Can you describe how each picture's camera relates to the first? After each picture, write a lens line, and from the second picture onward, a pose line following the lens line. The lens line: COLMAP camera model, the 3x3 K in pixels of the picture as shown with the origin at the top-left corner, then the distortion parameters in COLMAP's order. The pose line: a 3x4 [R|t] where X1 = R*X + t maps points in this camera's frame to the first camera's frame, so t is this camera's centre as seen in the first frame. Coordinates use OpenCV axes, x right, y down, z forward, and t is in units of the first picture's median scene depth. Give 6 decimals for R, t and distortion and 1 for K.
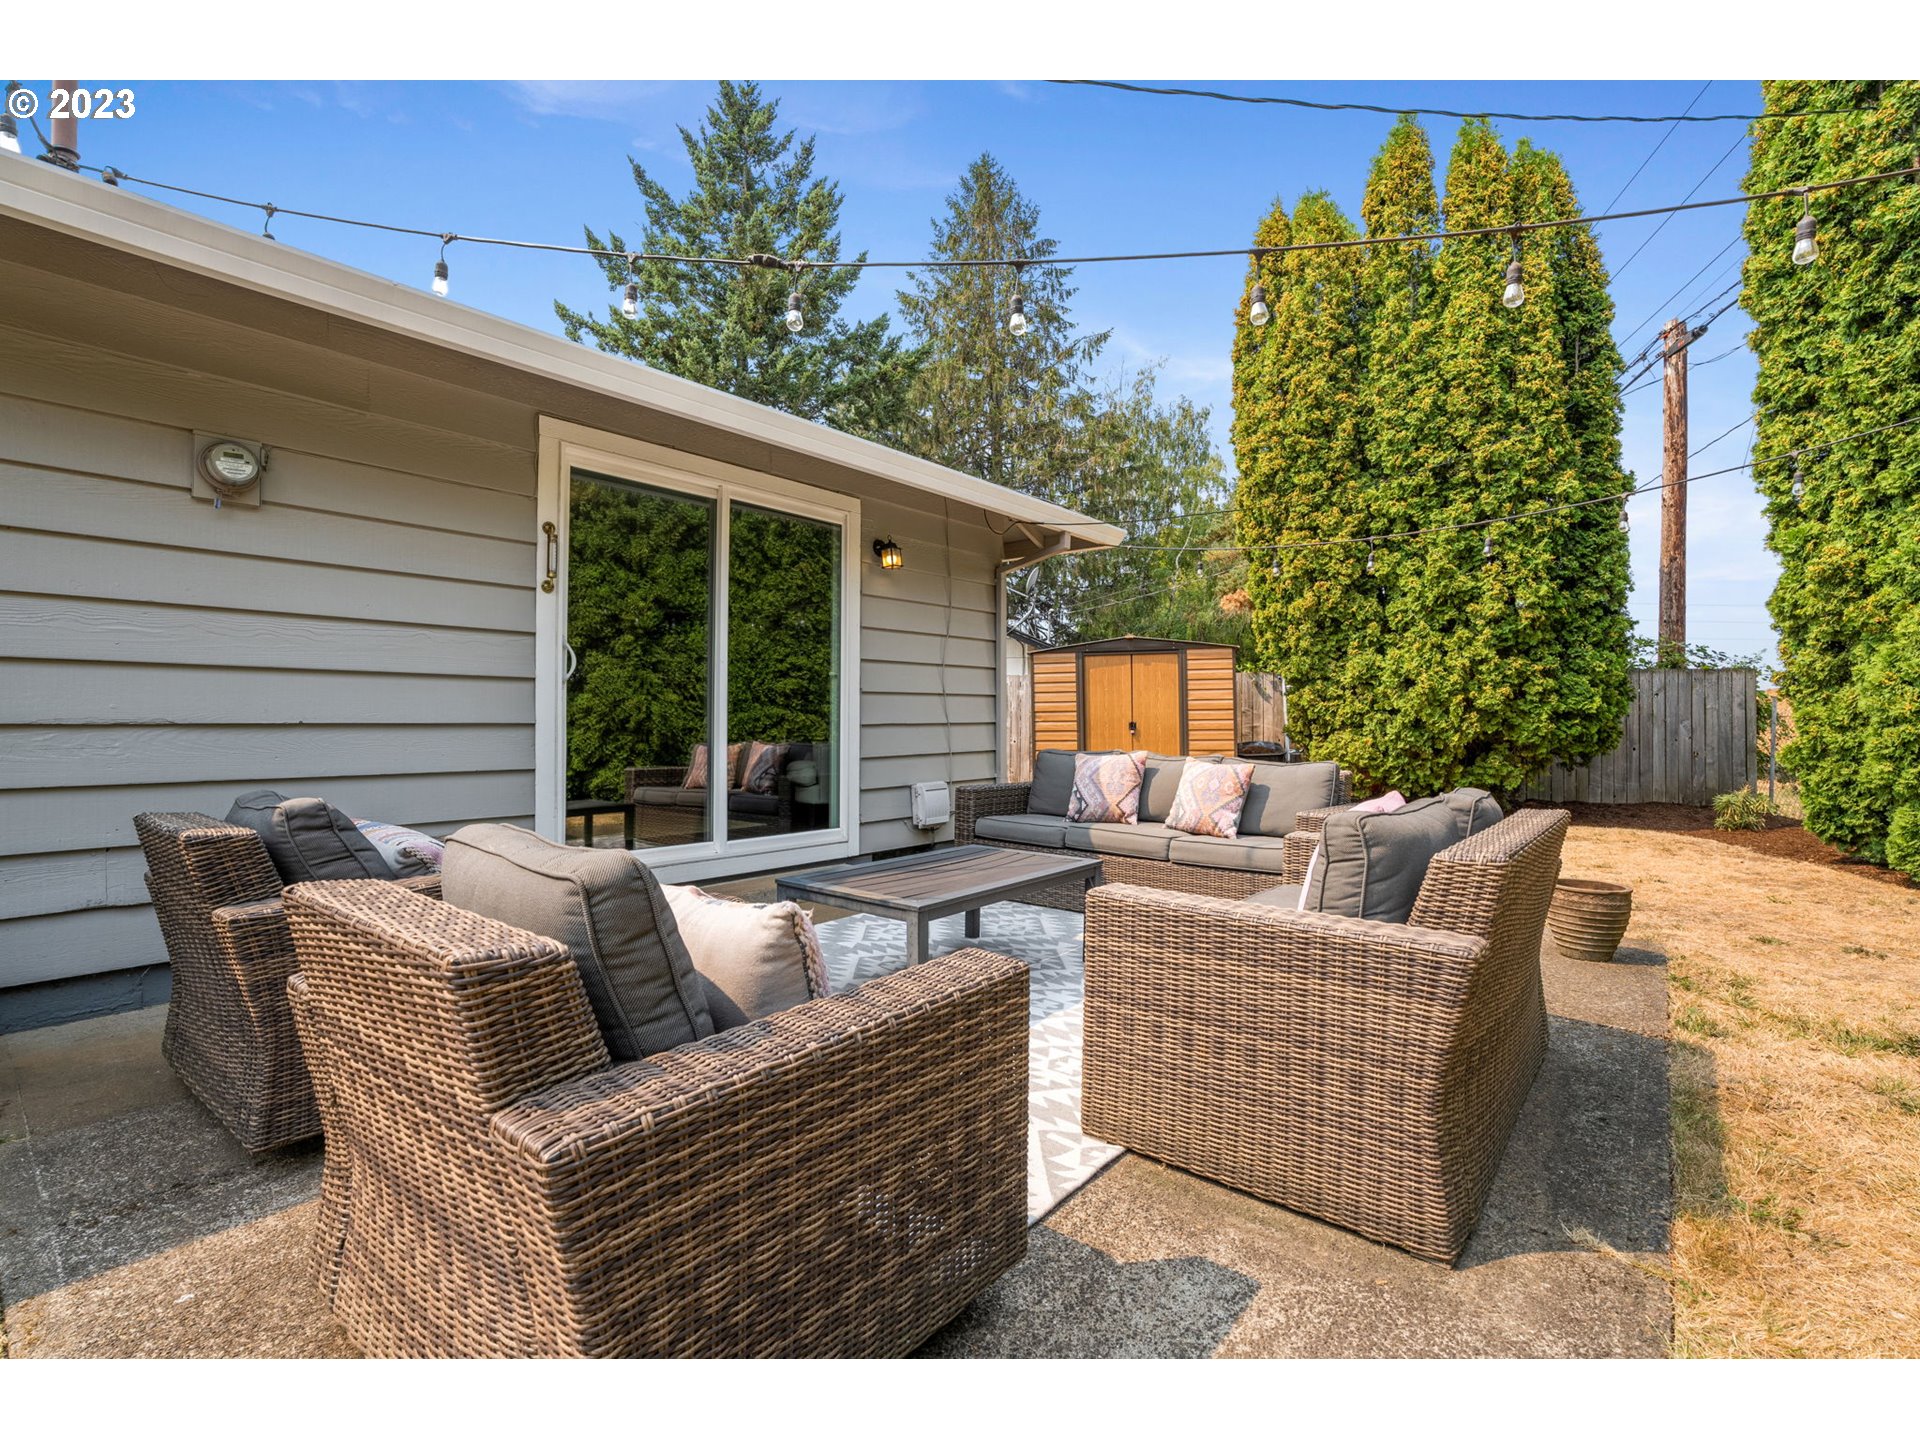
lens RADIAL K [[875.1, 0, 955.5], [0, 875.1, 713.7], [0, 0, 1]] dist [-0.034941, 0.012287]
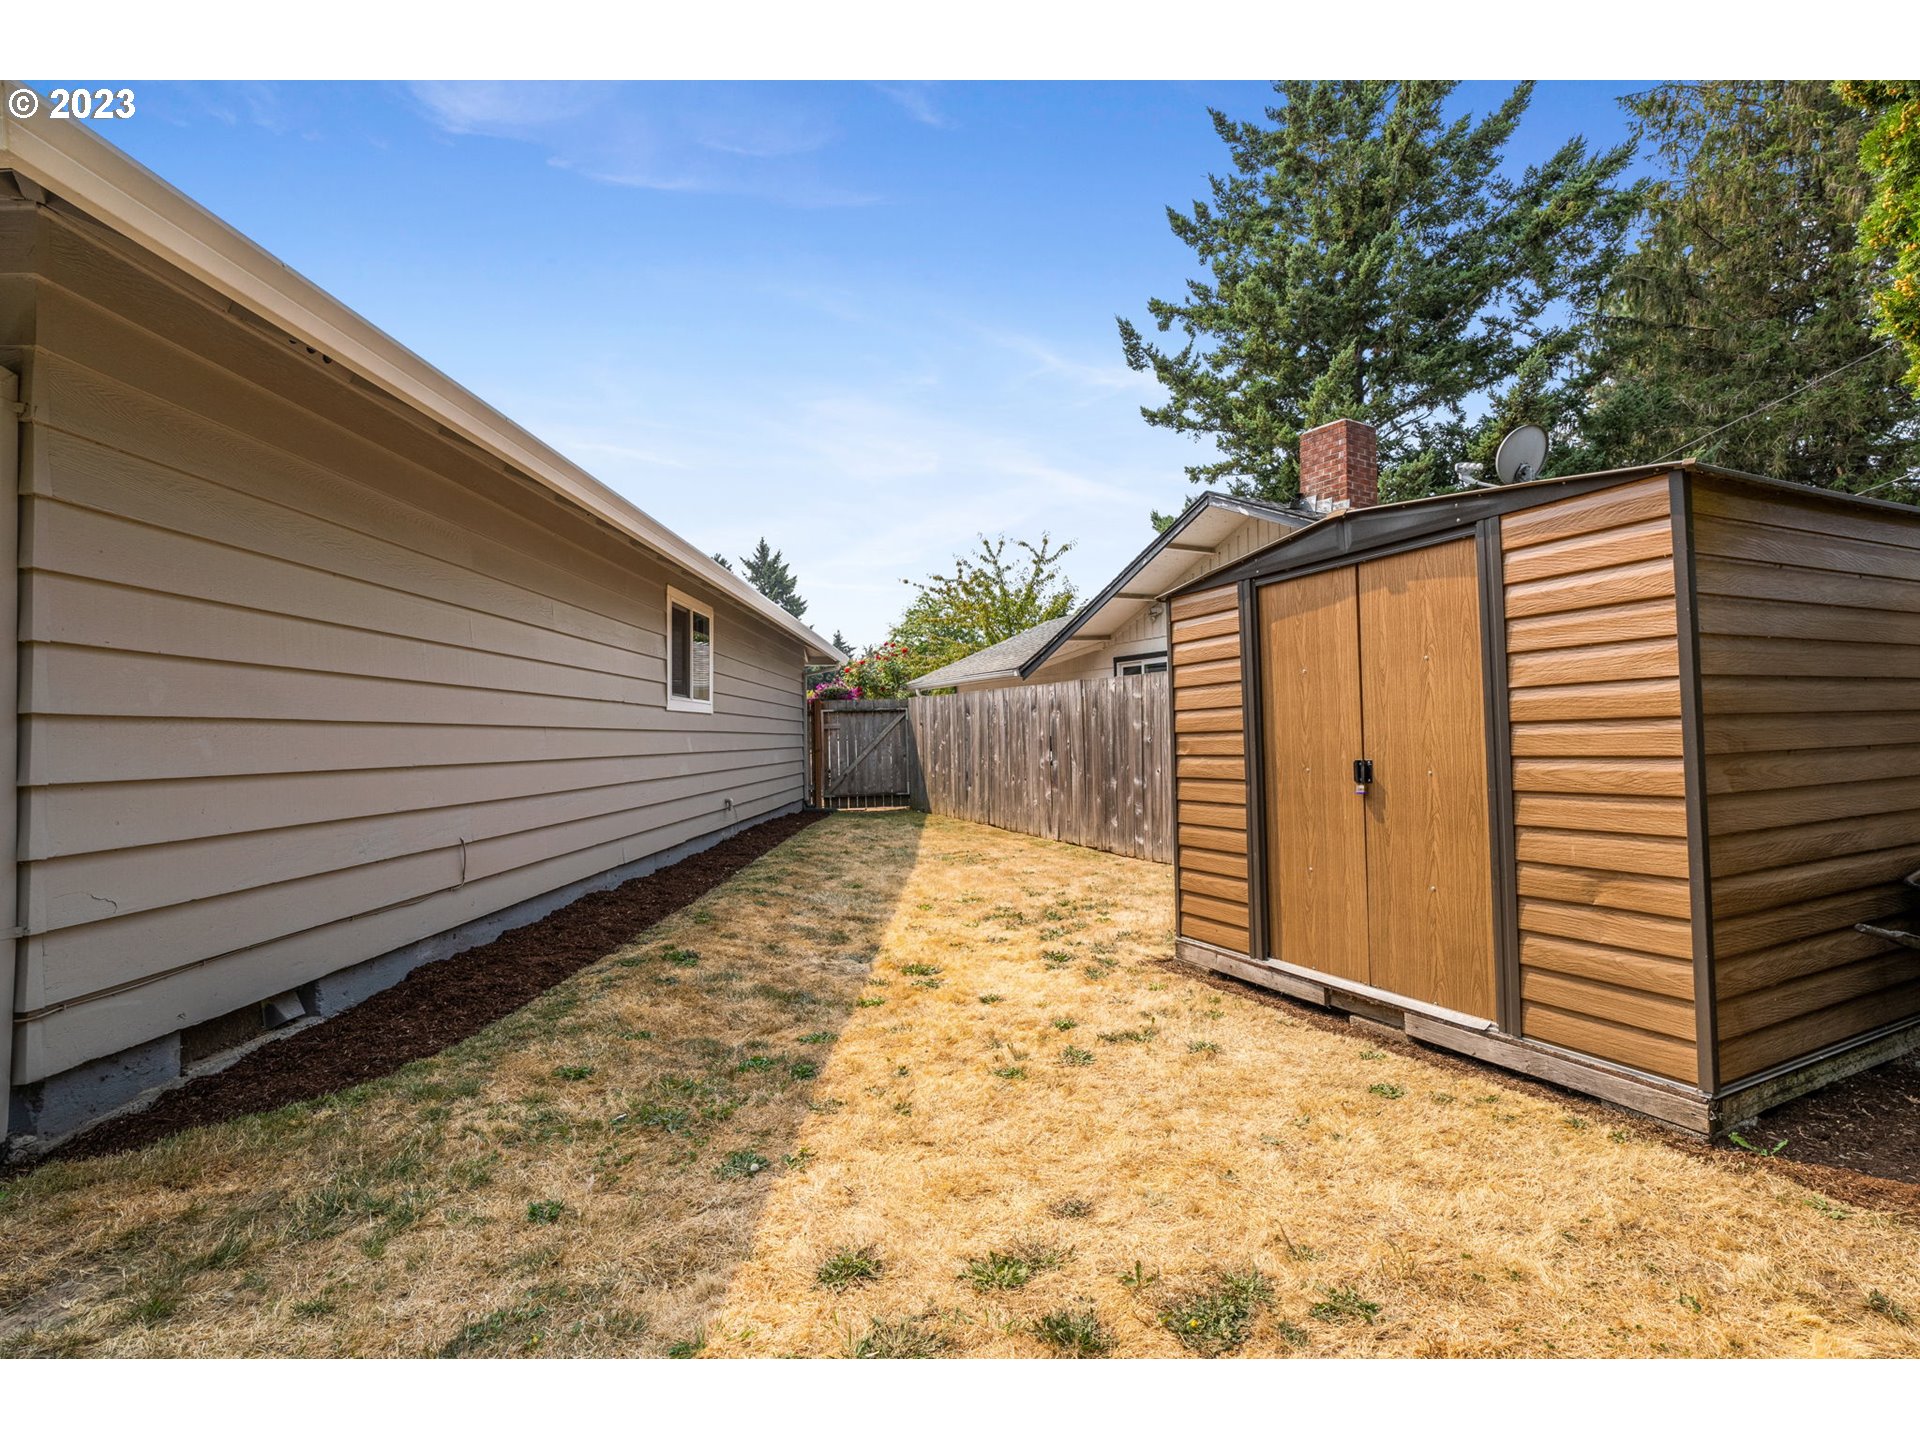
lens RADIAL K [[875.1, 0, 966.6], [0, 875.1, 720.4], [0, 0, 1]] dist [-0.034941, 0.012287]
pose [[0.648590, -0.022147, -0.760816, 0.429605], [0.015811, 0.999753, -0.015623, -0.004512], [0.760974, -0.001896, 0.648780, 0.788611]]
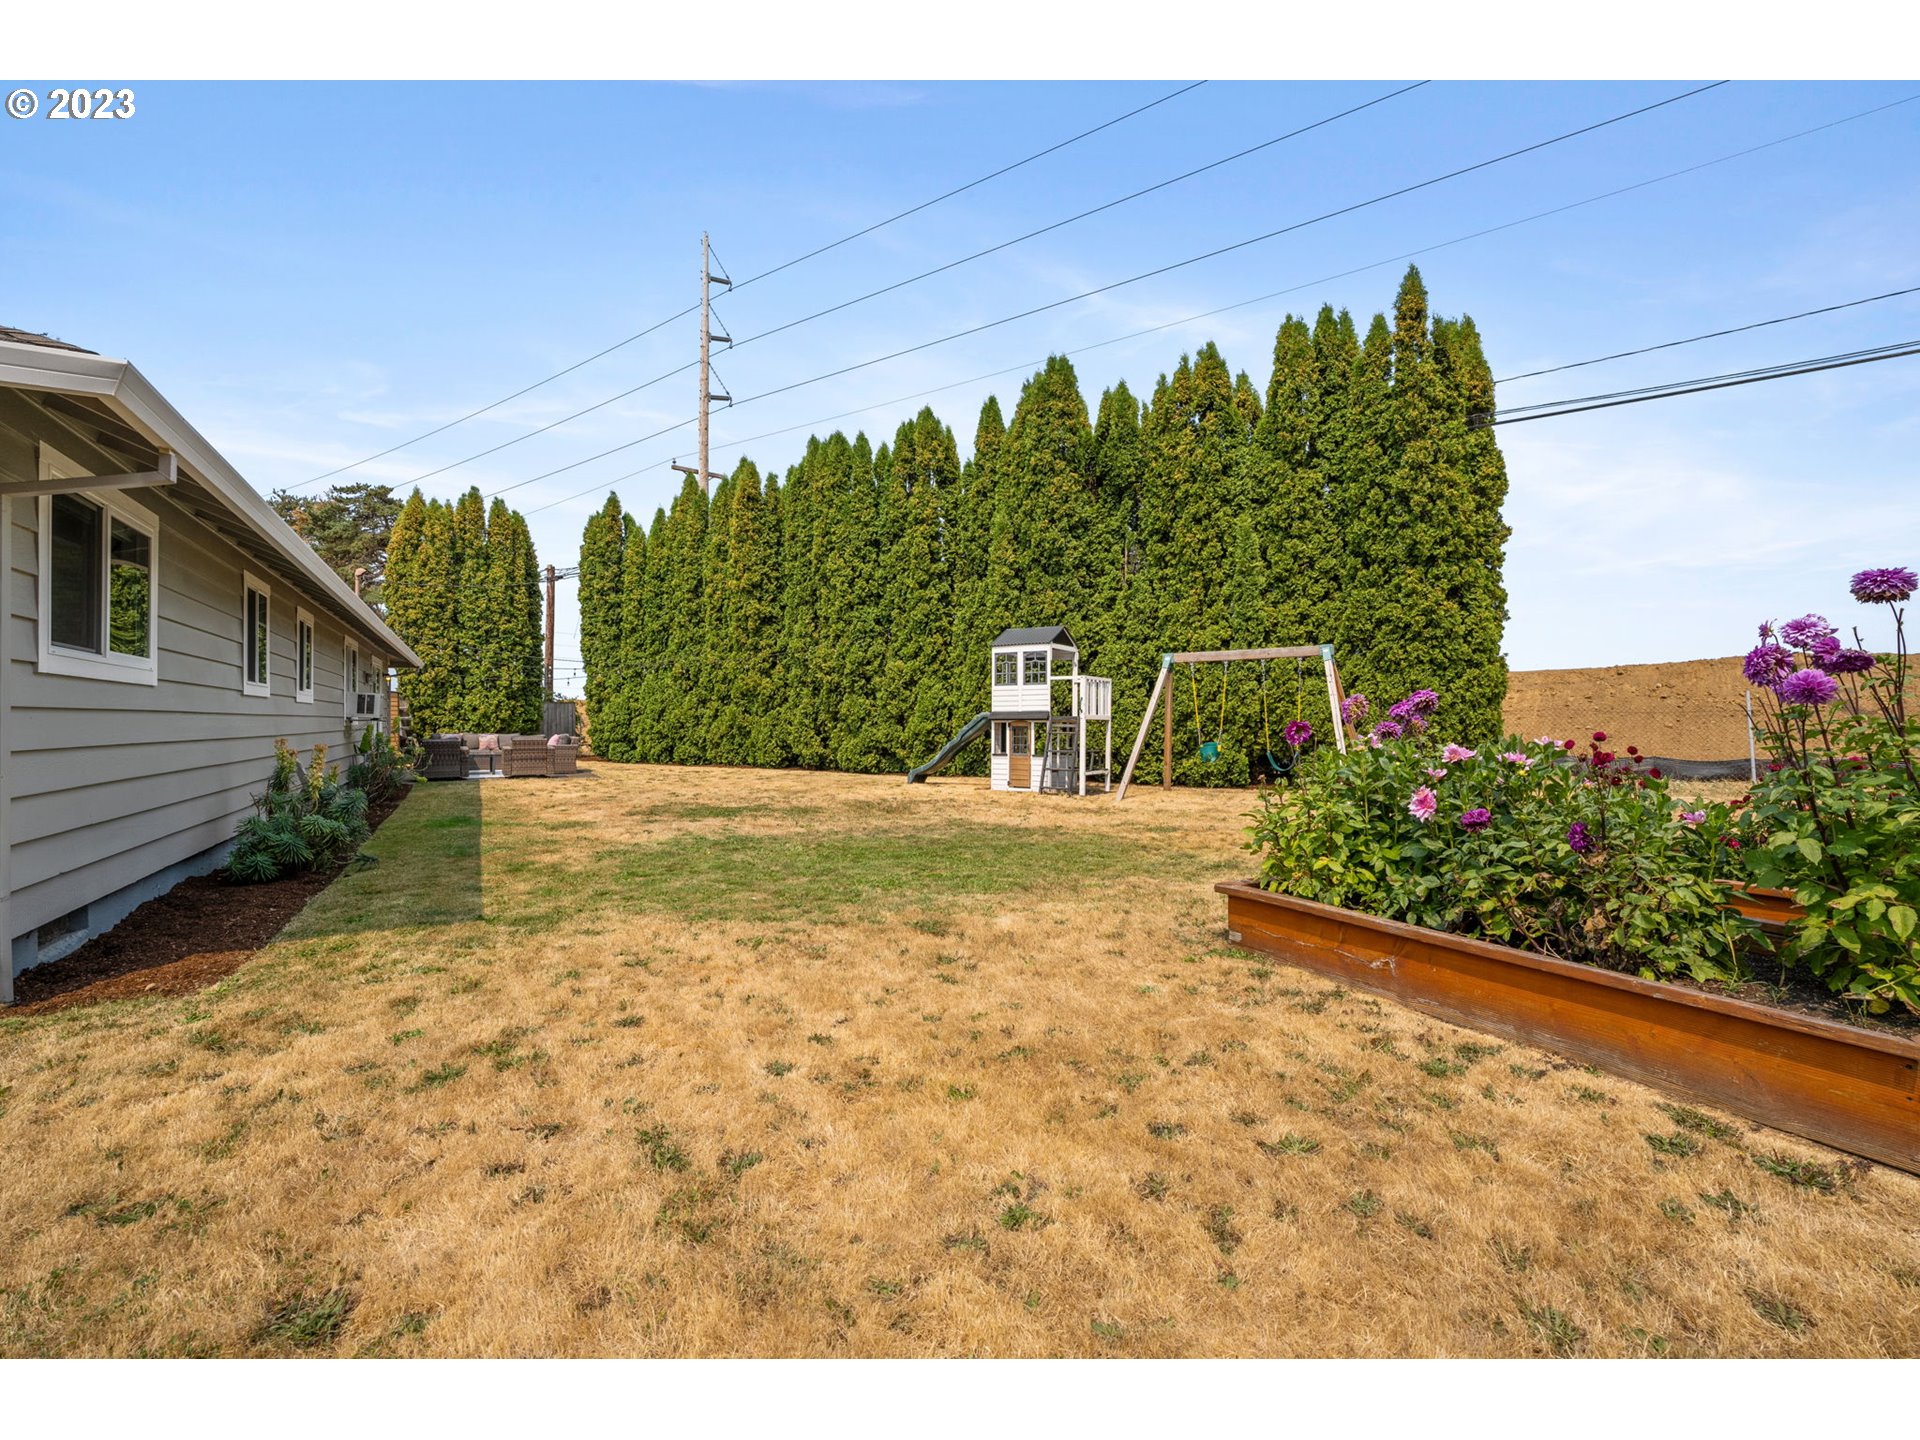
lens RADIAL K [[875.1, 0, 957.4], [0, 875.1, 712.4], [0, 0, 1]] dist [-0.034941, 0.012287]
pose [[0.359602, 0.000296, 0.933106, -1.470263], [-0.000868, 1.000000, 0.000017, -0.026777], [-0.933105, -0.000816, 0.359602, -1.375748]]
